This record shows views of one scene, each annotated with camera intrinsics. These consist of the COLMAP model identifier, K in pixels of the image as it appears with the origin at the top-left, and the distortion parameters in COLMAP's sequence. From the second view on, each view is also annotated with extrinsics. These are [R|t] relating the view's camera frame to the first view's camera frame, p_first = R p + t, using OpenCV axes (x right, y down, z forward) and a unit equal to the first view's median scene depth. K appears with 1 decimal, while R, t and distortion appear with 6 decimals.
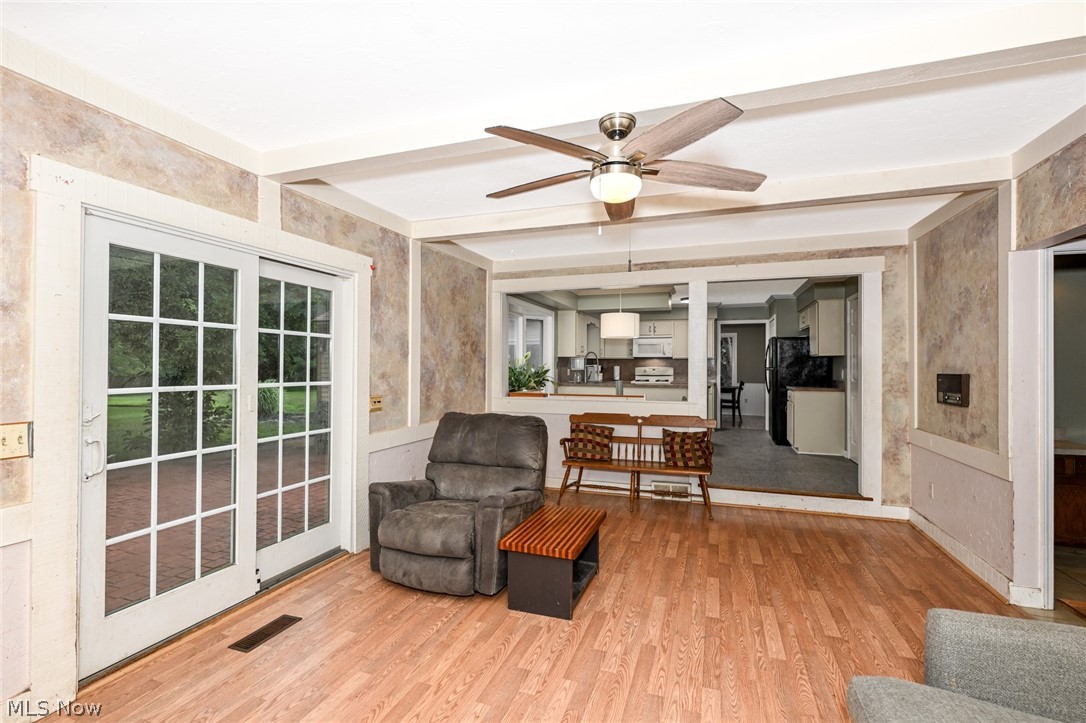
lens RADIAL K [[494.4, 0, 539.0], [0, 494.4, 363.5], [0, 0, 1]] dist [-0.002184, -0.000140]
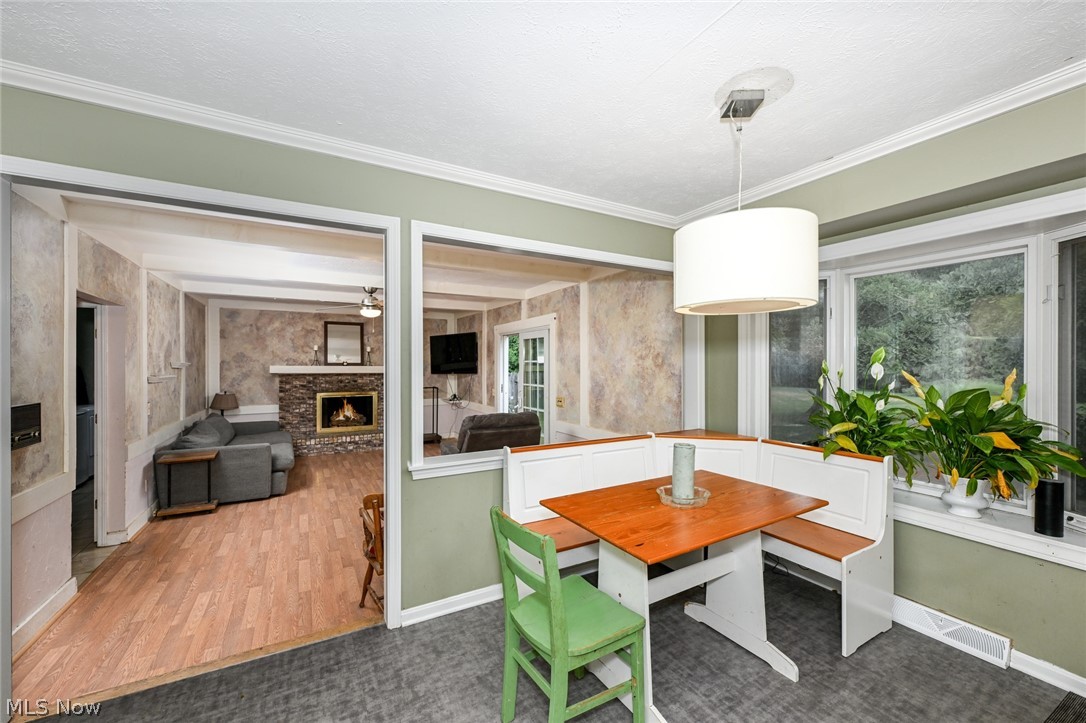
lens RADIAL K [[441.8, 0, 548.2], [0, 441.8, 363.2], [0, 0, 1]] dist [-0.002446, -0.000428]
pose [[-0.658521, -0.005004, -0.752545, 0.868632], [0.002478, 0.999958, -0.008818, -0.036348], [0.752558, -0.007672, -0.658481, 2.166444]]
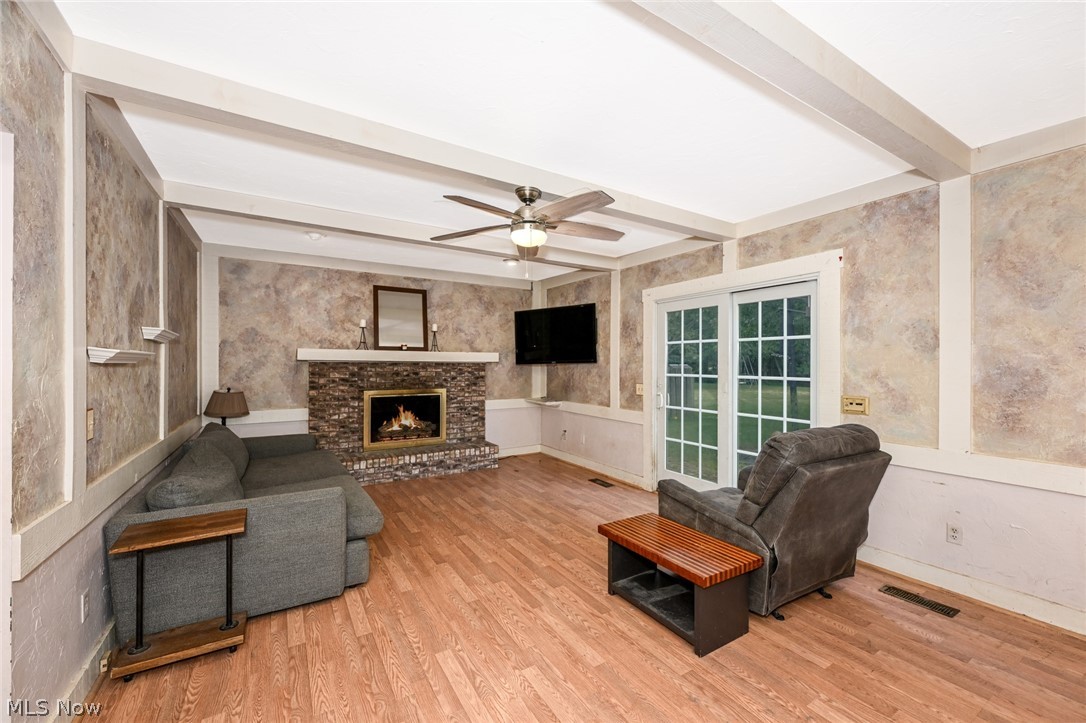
lens RADIAL K [[441.8, 0, 545.7], [0, 441.8, 363.4], [0, 0, 1]] dist [-0.002446, -0.000428]
pose [[-0.626979, -0.006521, -0.779009, 0.737531], [-0.000167, 0.999966, -0.008236, 0.012633], [0.779037, -0.005034, -0.626958, 1.209124]]
